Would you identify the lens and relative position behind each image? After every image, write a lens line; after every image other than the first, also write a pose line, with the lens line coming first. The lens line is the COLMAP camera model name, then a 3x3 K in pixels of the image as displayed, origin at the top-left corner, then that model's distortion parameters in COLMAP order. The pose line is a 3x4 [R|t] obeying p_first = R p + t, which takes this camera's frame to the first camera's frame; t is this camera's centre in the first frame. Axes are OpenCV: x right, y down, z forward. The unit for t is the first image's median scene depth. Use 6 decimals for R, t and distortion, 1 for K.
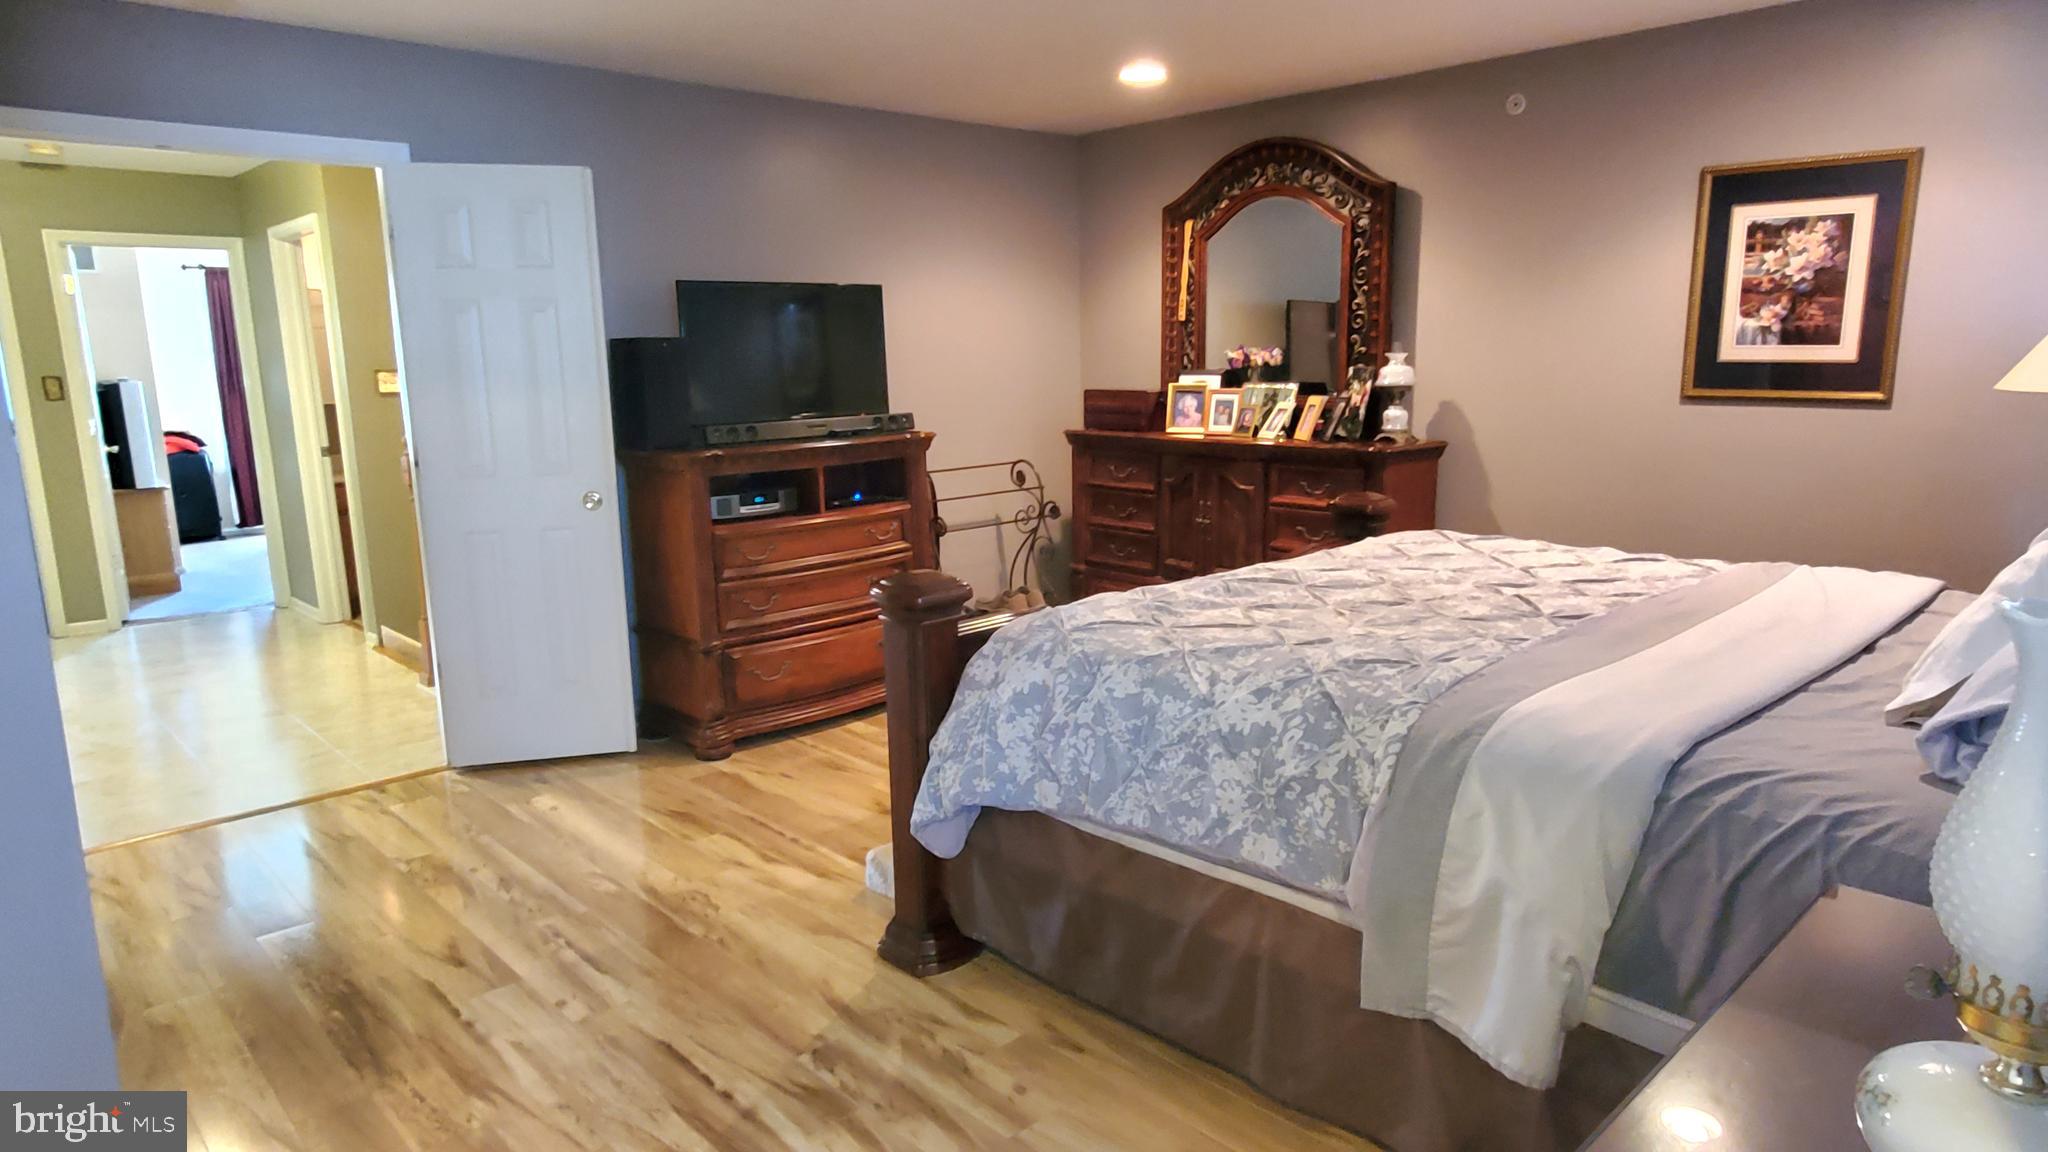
lens RADIAL K [[1293.4, 0, 1030.8], [0, 1293.4, 586.9], [0, 0, 1]] dist [0.002419, 0.003922]
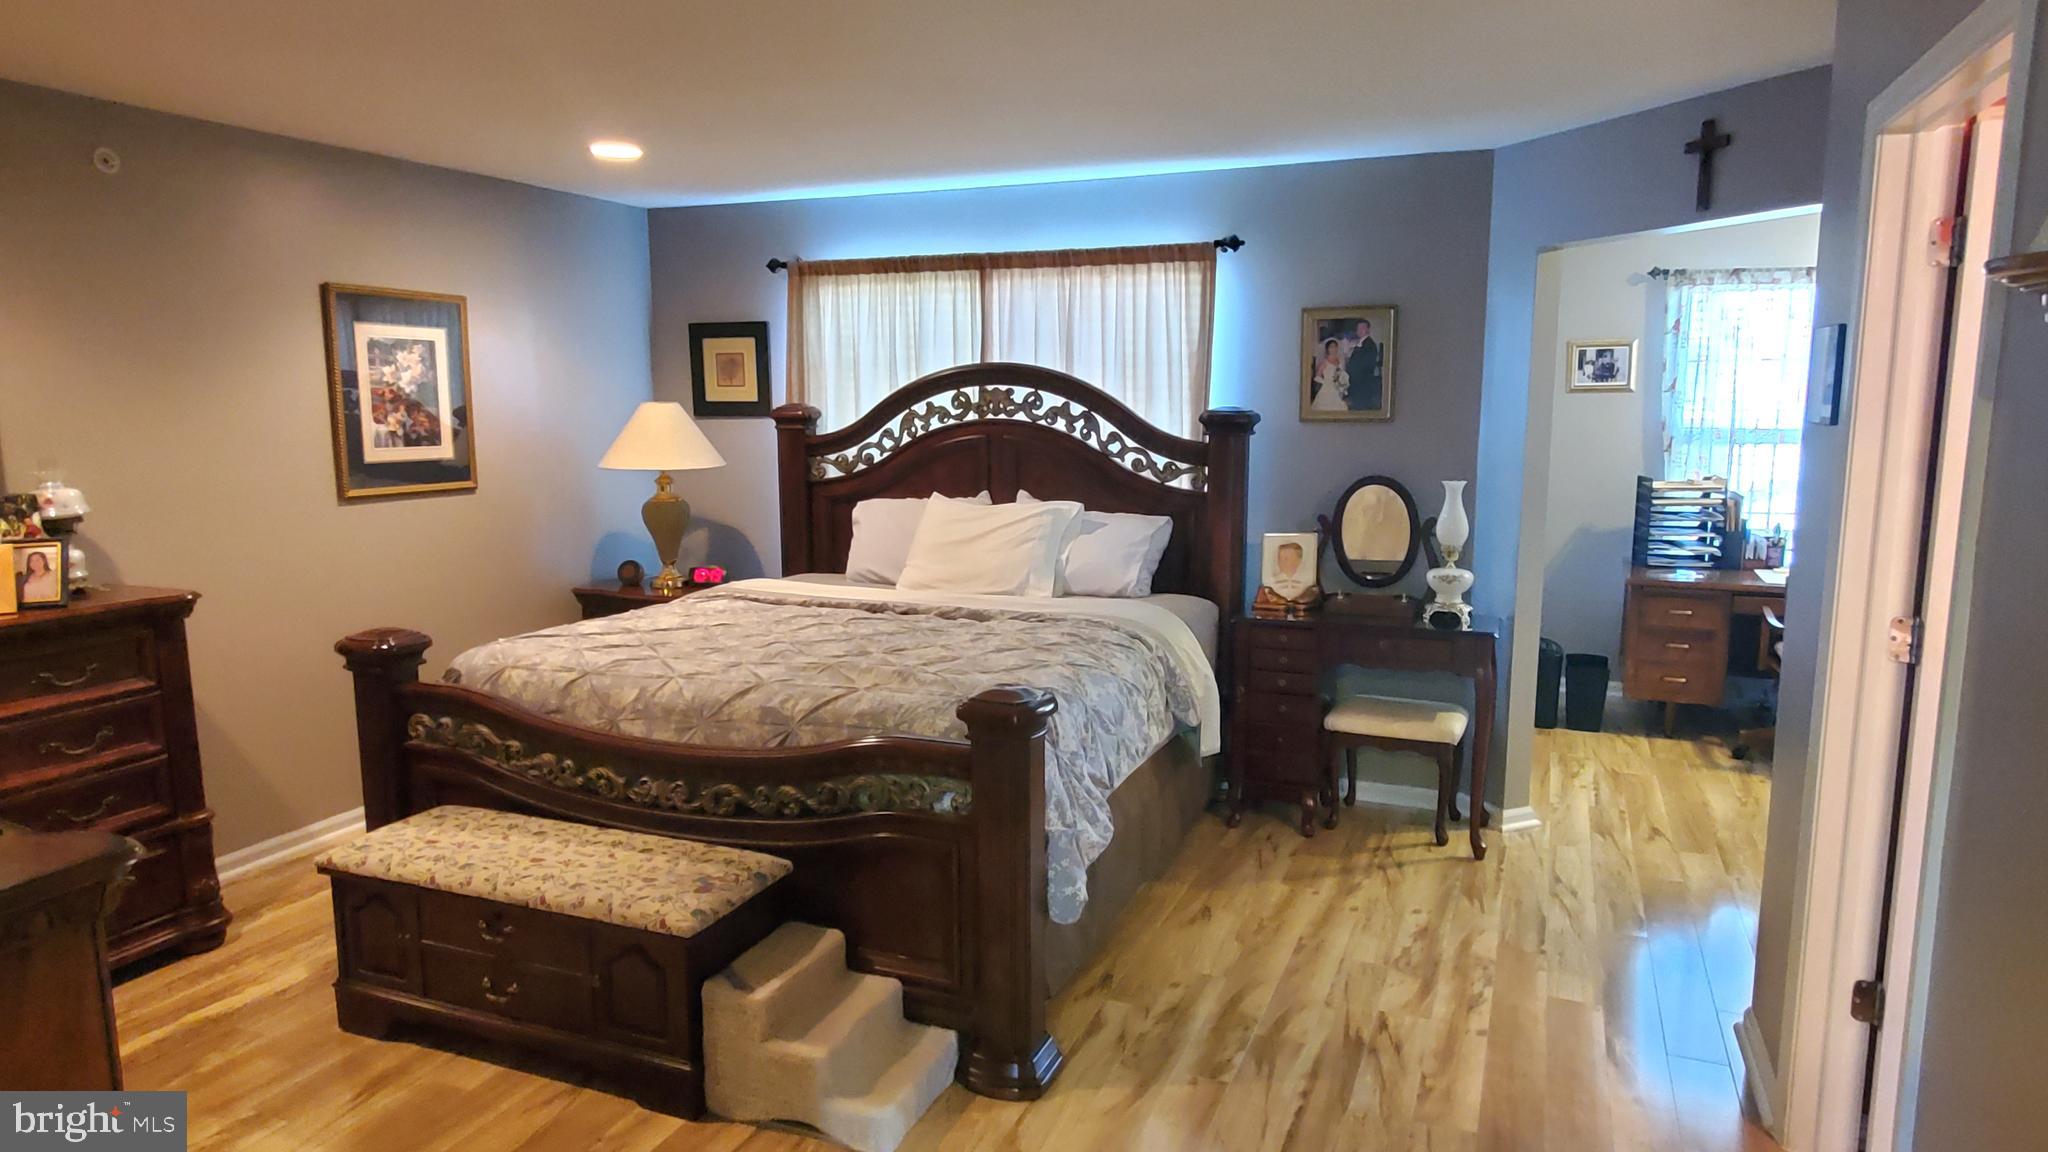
lens RADIAL K [[1293.4, 0, 1030.8], [0, 1293.4, 586.9], [0, 0, 1]] dist [0.002419, 0.003922]
pose [[-0.435649, -0.116074, 0.892601, -0.718834], [0.176916, 0.961266, 0.211350, -0.215227], [-0.882559, 0.249990, -0.398239, 1.013491]]
